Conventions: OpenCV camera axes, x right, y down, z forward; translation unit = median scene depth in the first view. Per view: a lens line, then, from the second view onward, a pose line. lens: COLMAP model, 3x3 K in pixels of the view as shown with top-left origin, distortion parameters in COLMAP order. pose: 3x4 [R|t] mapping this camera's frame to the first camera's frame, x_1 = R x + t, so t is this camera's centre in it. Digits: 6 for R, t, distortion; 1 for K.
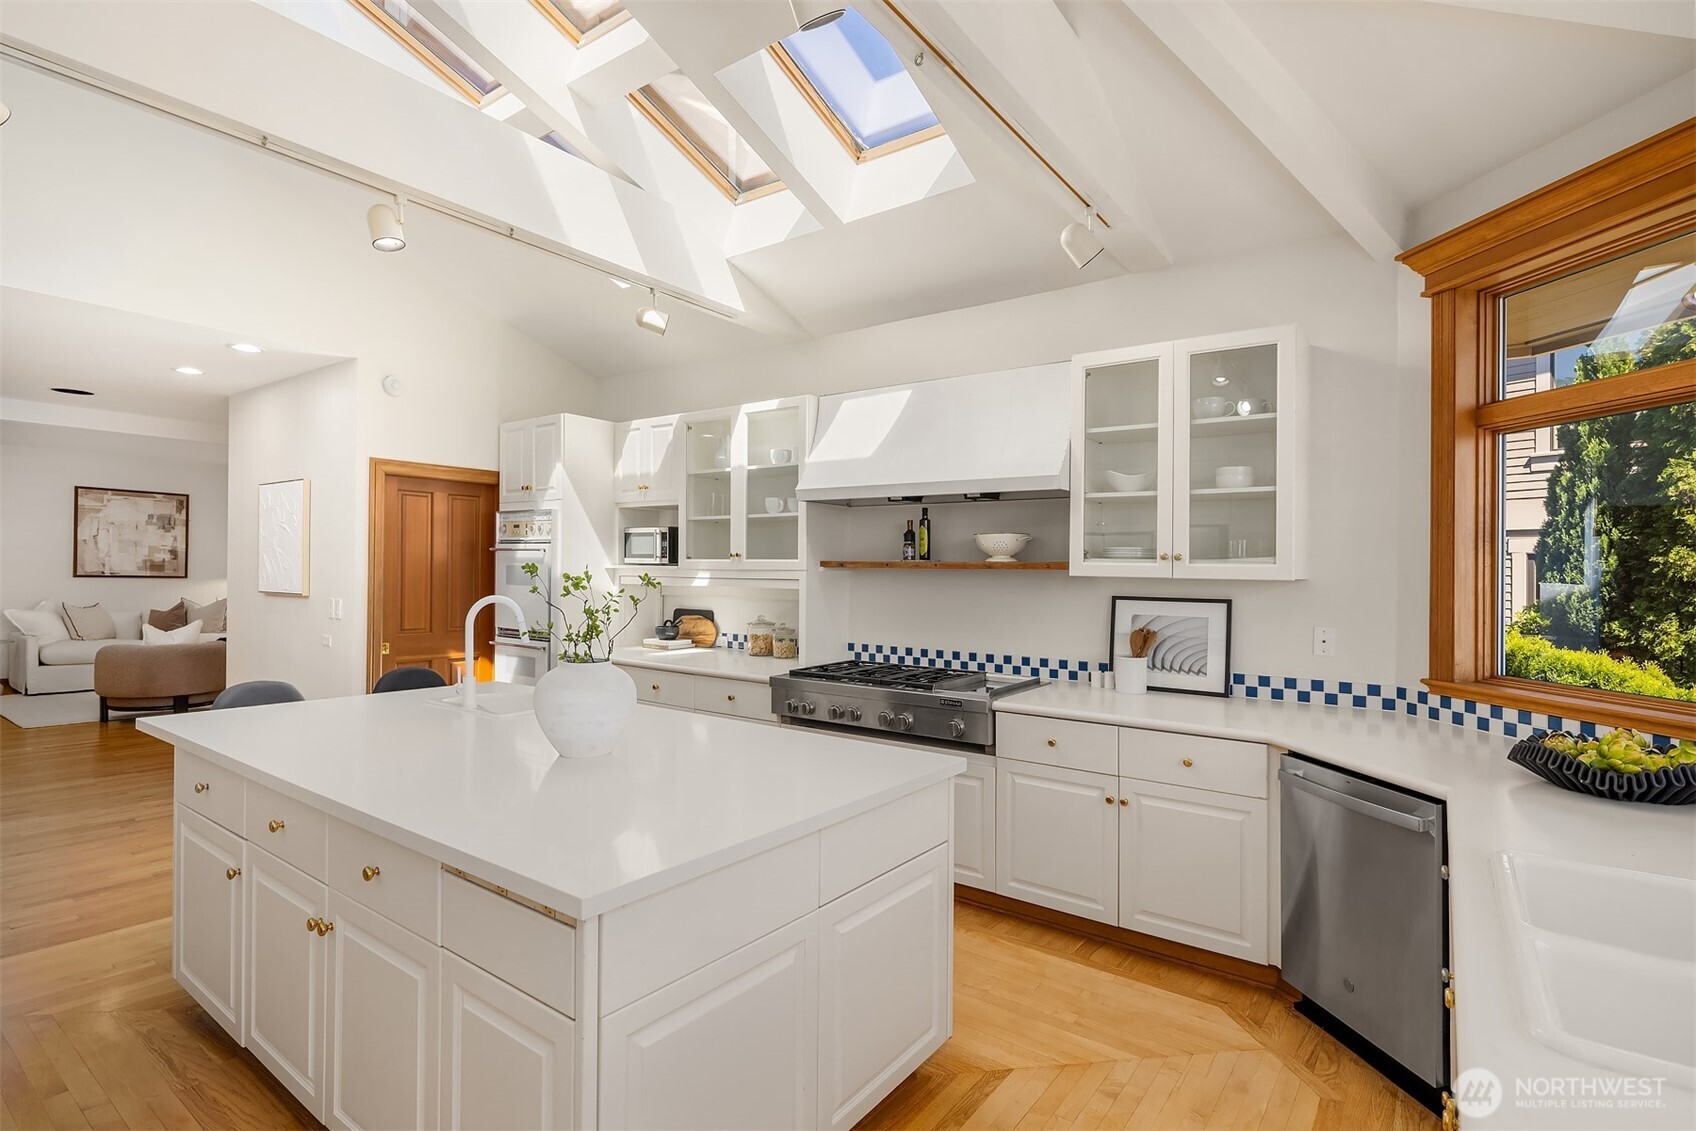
lens RADIAL K [[827.4, 0, 842.8], [0, 827.4, 569.4], [0, 0, 1]] dist [-0.000684, -0.000077]
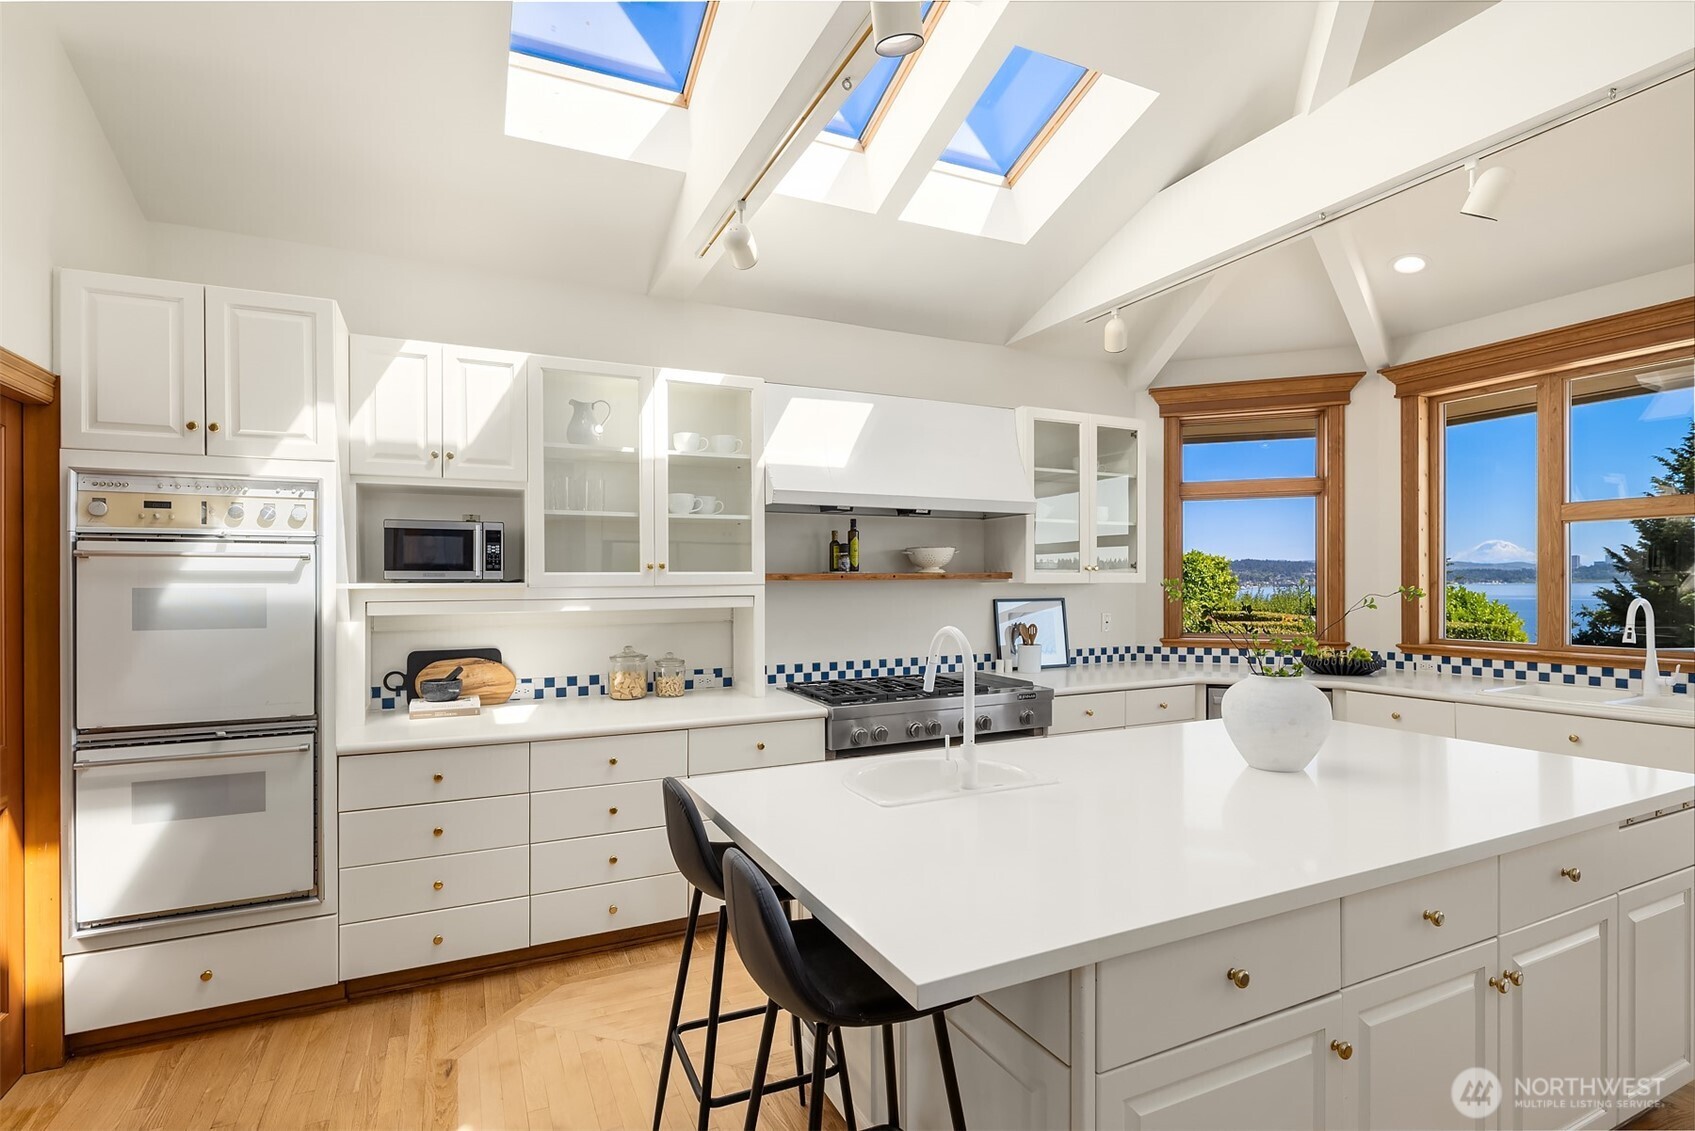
lens RADIAL K [[813.9, 0, 848.8], [0, 813.9, 573.2], [0, 0, 1]] dist [0.001185, 0.000168]
pose [[0.466087, -0.008495, 0.884698, -0.747527], [0.012388, 0.999919, 0.003074, -0.011880], [-0.884652, 0.009527, 0.466154, 0.534003]]
